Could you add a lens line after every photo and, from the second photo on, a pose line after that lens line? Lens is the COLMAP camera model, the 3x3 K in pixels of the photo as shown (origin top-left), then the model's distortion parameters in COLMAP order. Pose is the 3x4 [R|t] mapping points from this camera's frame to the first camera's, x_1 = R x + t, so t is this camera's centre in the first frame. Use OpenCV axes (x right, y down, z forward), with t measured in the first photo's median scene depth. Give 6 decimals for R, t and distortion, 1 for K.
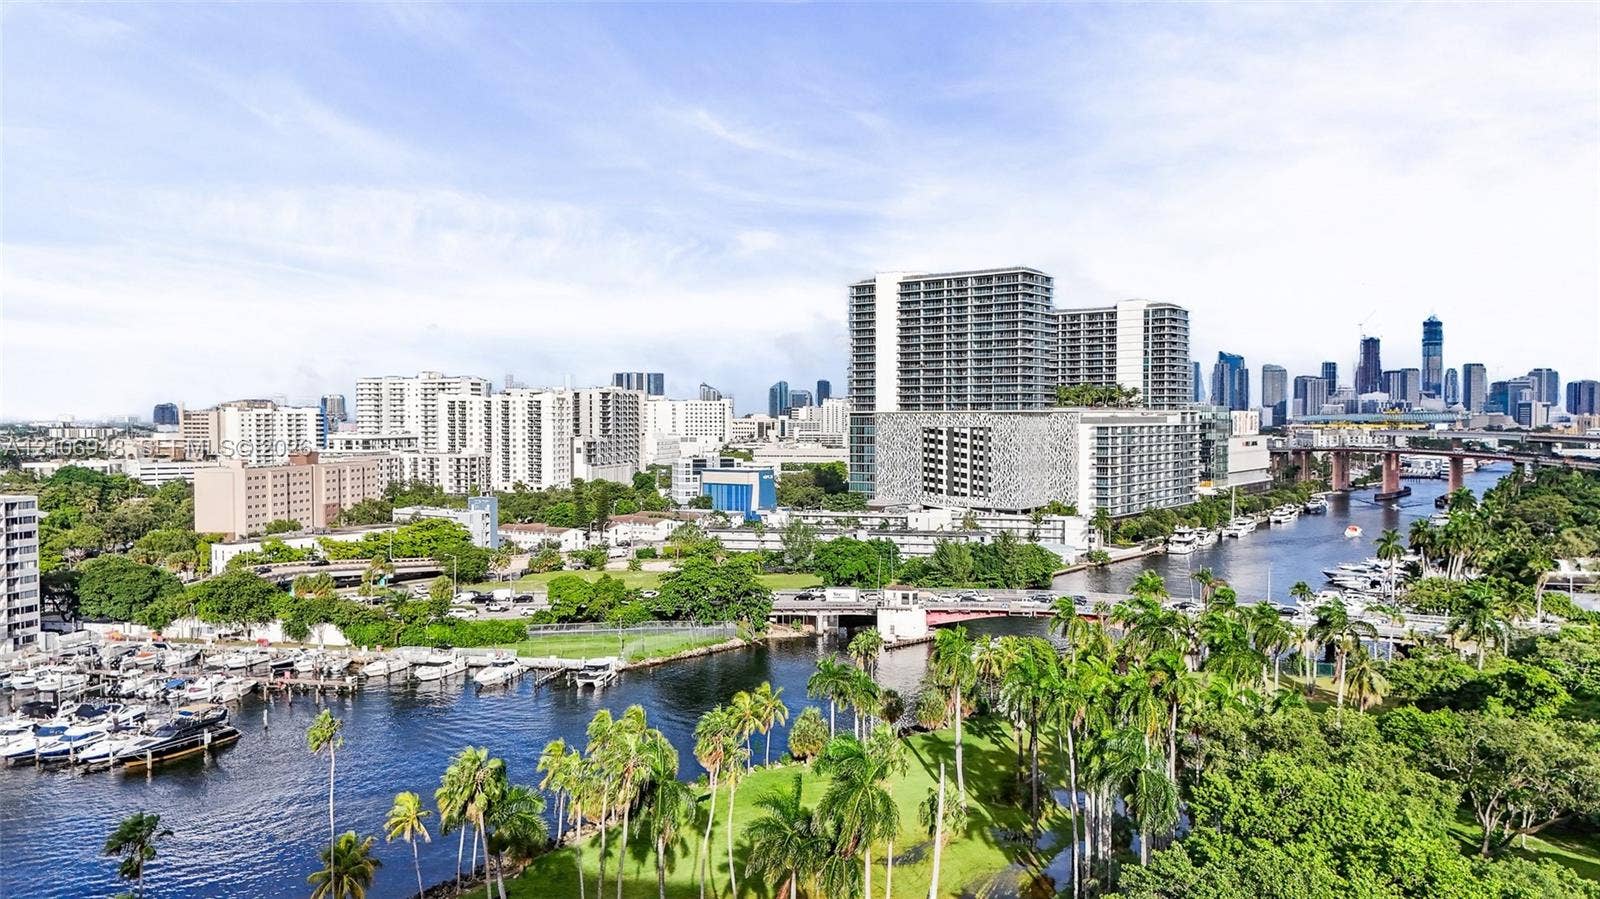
lens RADIAL K [[1207.4, 0, 801.7], [0, 1207.4, 467.2], [0, 0, 1]] dist [0.036118, -0.031761]
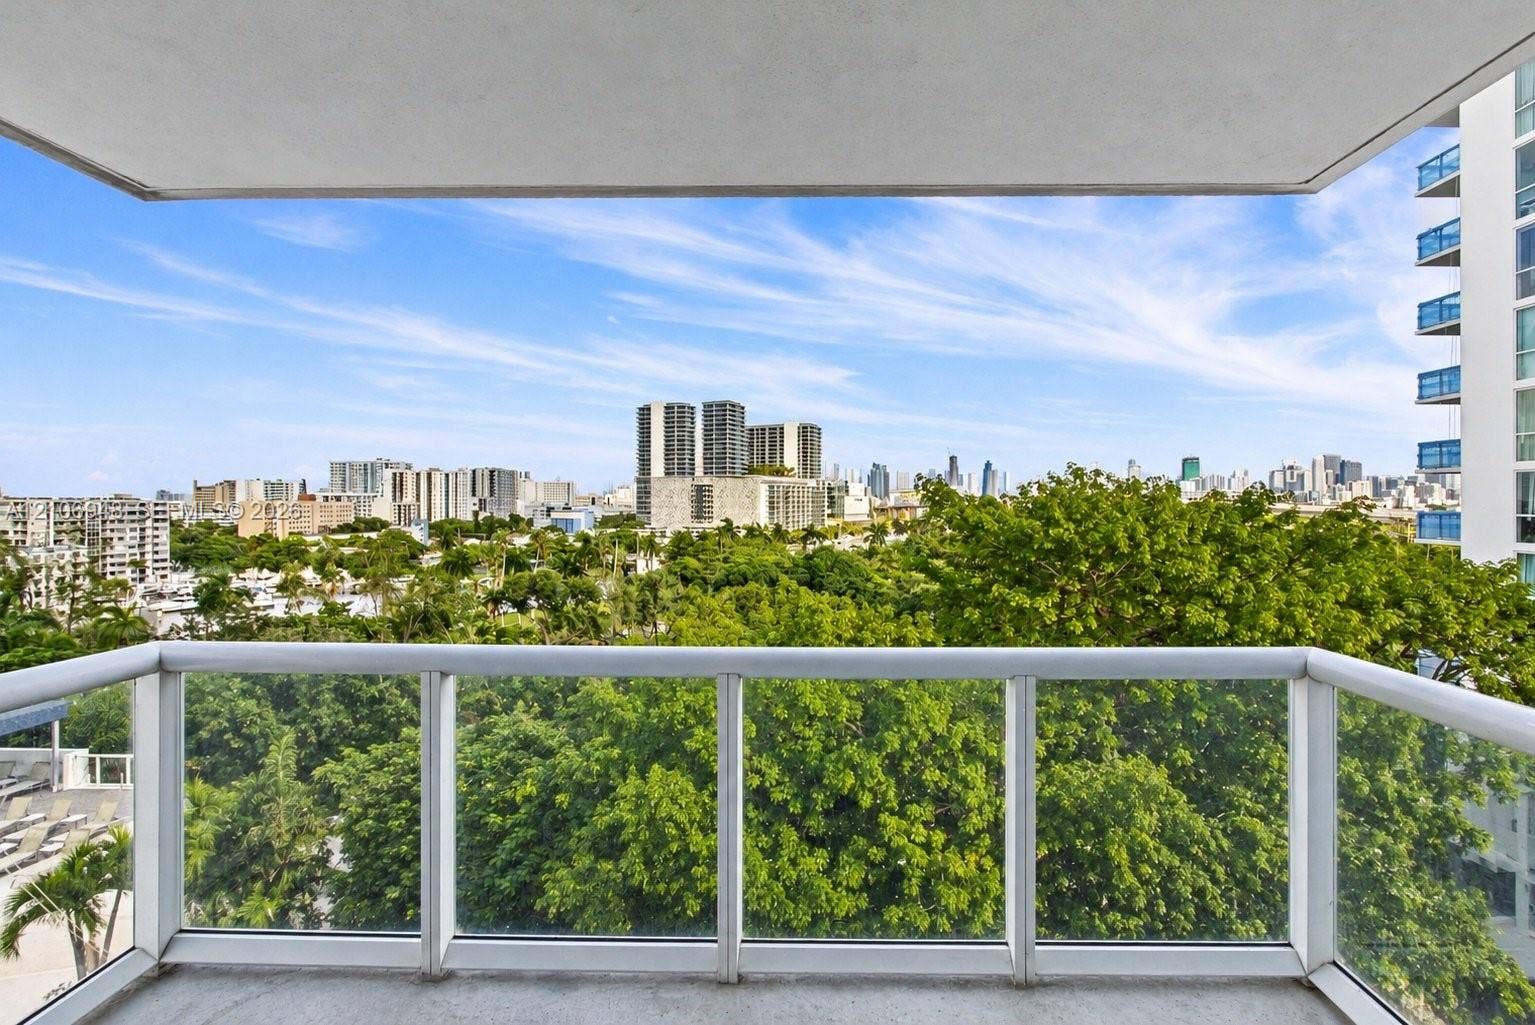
lens RADIAL K [[740.8, 0, 772.1], [0, 740.8, 506.4], [0, 0, 1]] dist [0.005672, 0.000199]
pose [[0.979416, 0.003466, 0.201821, 0.124683], [0.002289, 0.999598, -0.028275, 0.252220], [-0.201838, 0.028155, 0.979014, -1.018183]]
